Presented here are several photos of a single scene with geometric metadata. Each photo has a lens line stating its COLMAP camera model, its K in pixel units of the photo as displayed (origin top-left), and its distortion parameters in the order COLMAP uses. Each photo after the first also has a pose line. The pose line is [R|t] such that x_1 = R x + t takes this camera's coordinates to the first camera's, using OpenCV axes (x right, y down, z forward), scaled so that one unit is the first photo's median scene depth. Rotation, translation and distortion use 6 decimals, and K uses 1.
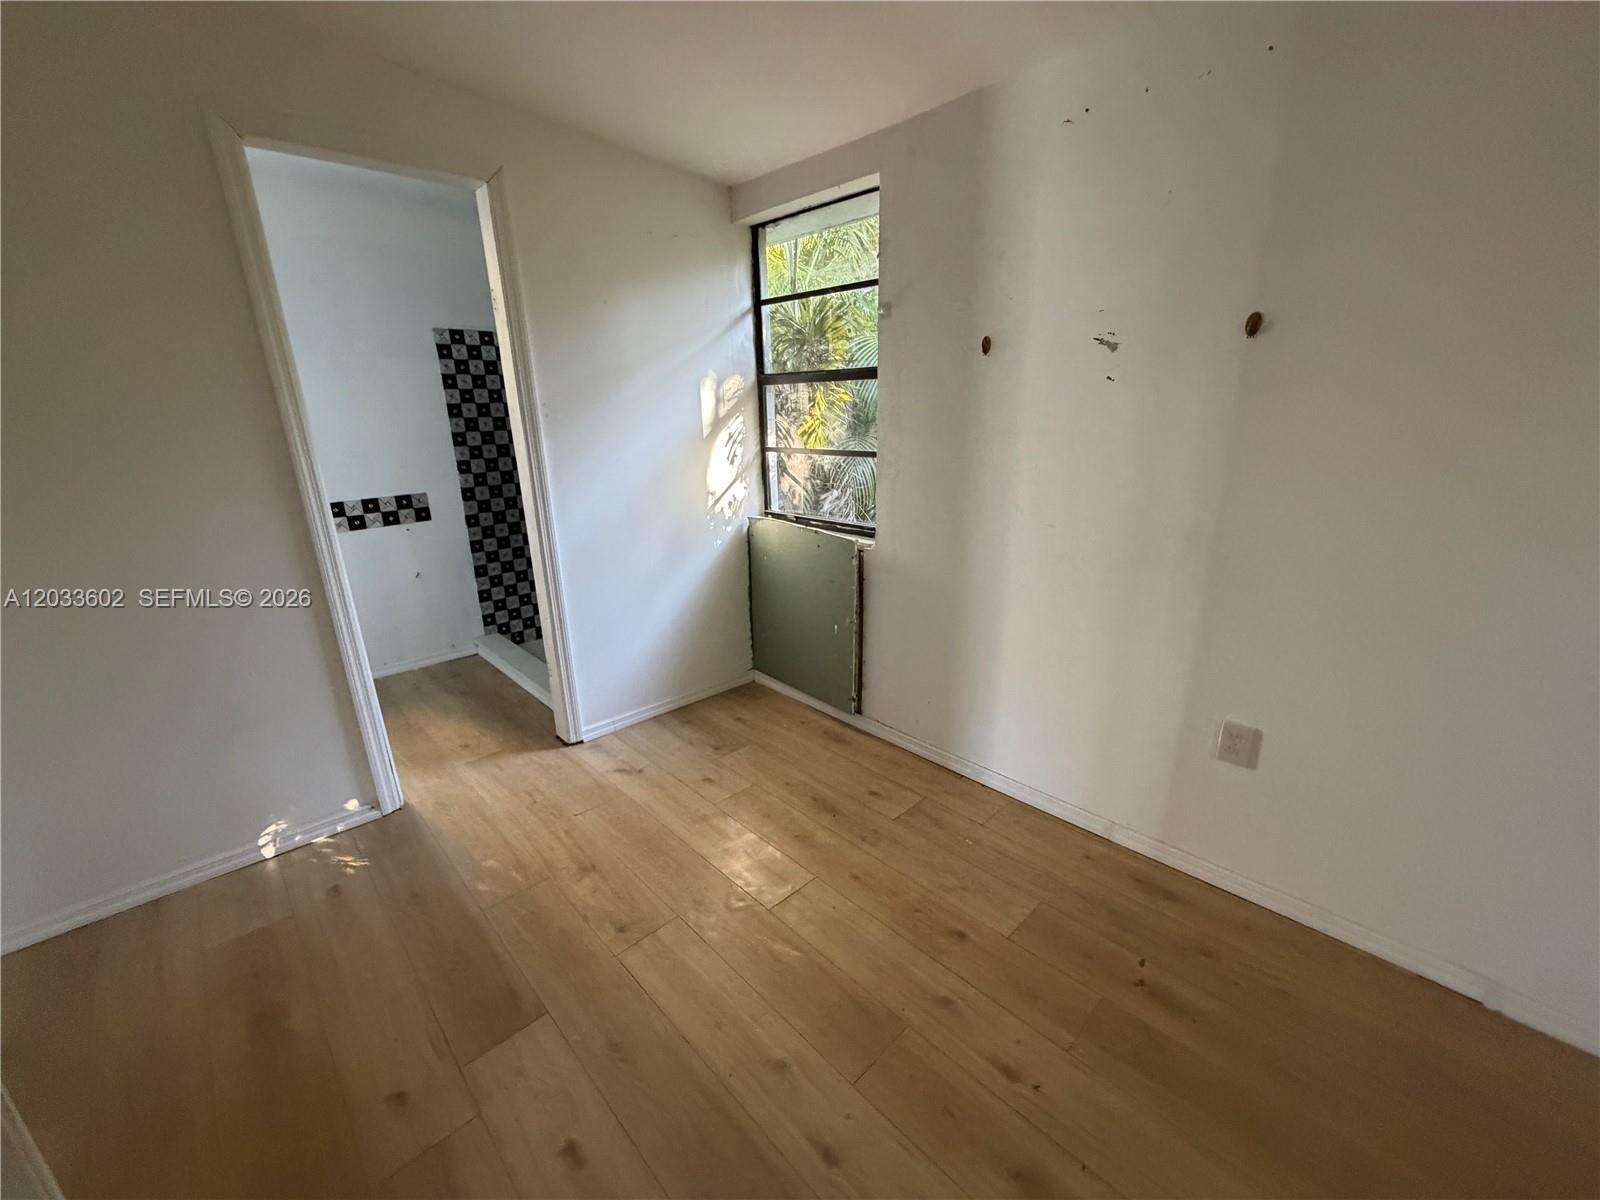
lens RADIAL K [[638.0, 0, 796.8], [0, 638.0, 599.3], [0, 0, 1]] dist [0.001508, 0.000162]
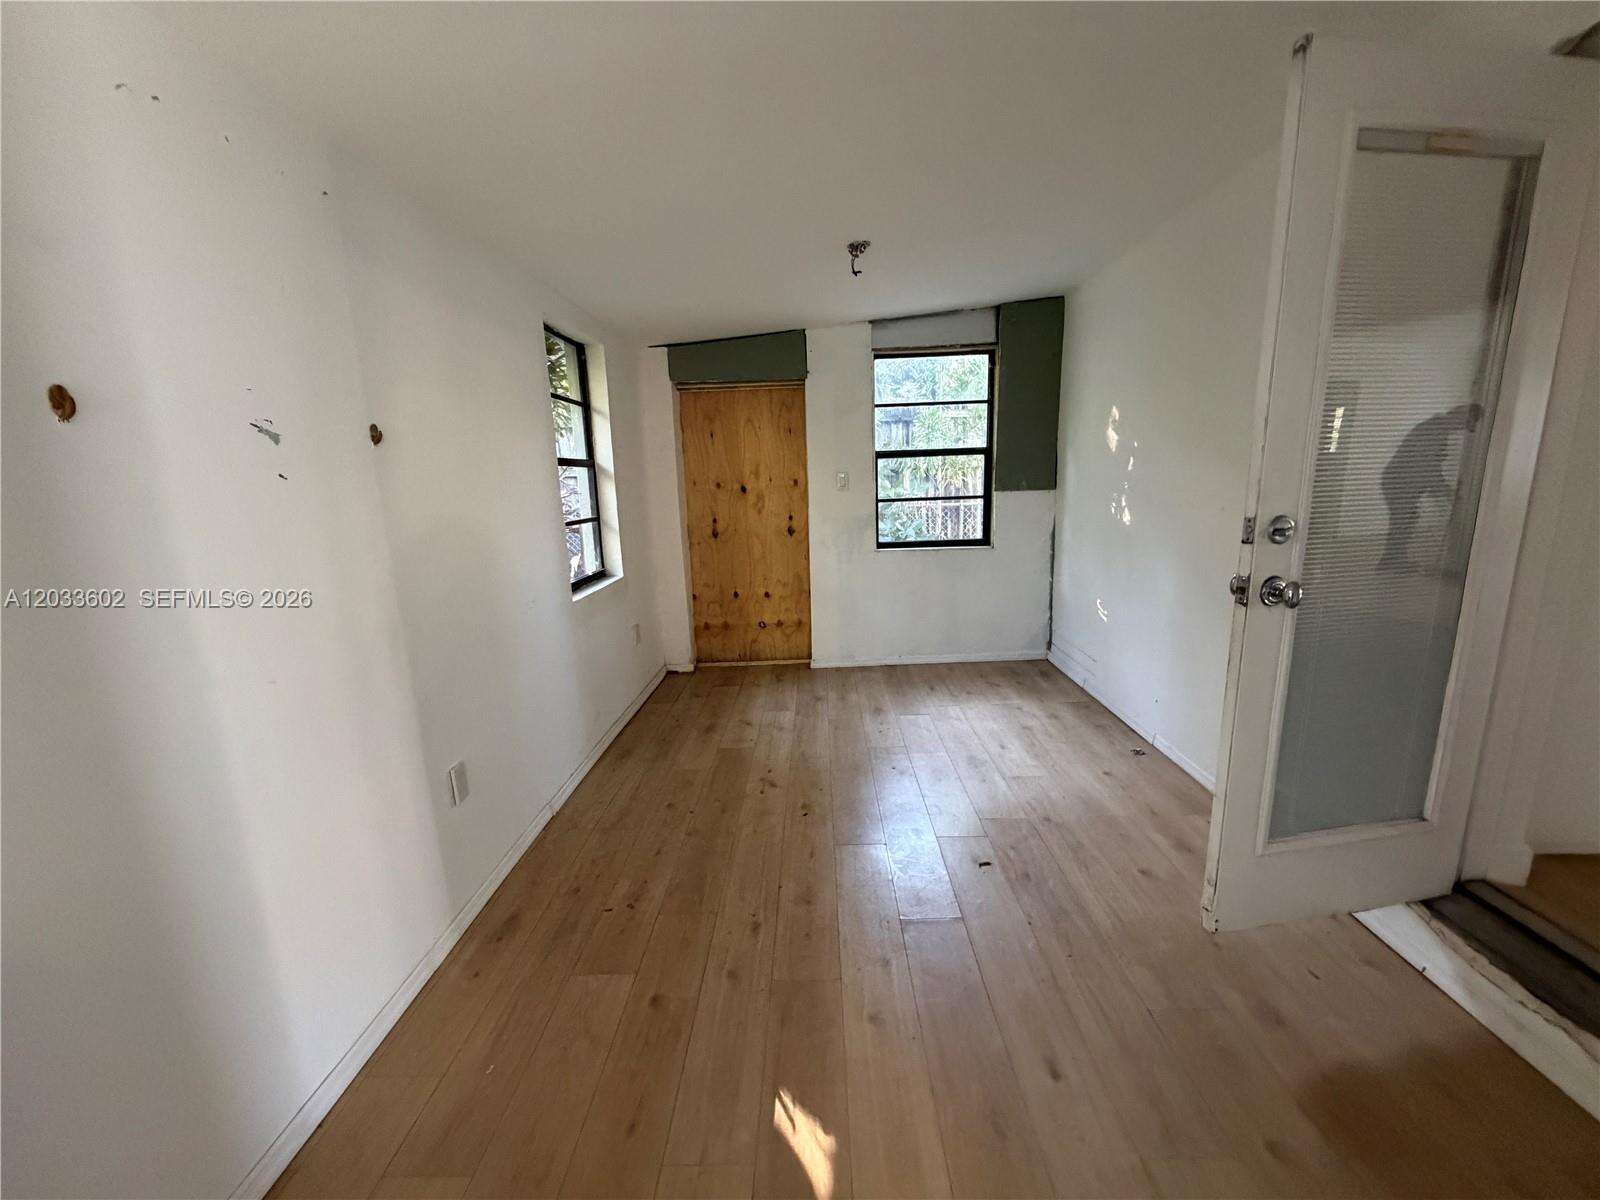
lens RADIAL K [[638.0, 0, 796.8], [0, 638.0, 599.3], [0, 0, 1]] dist [0.001508, 0.000162]
pose [[-0.699843, -0.092863, 0.708235, -0.535137], [0.252997, 0.895011, 0.367352, -0.343938], [-0.667991, 0.436270, -0.602873, 1.132397]]
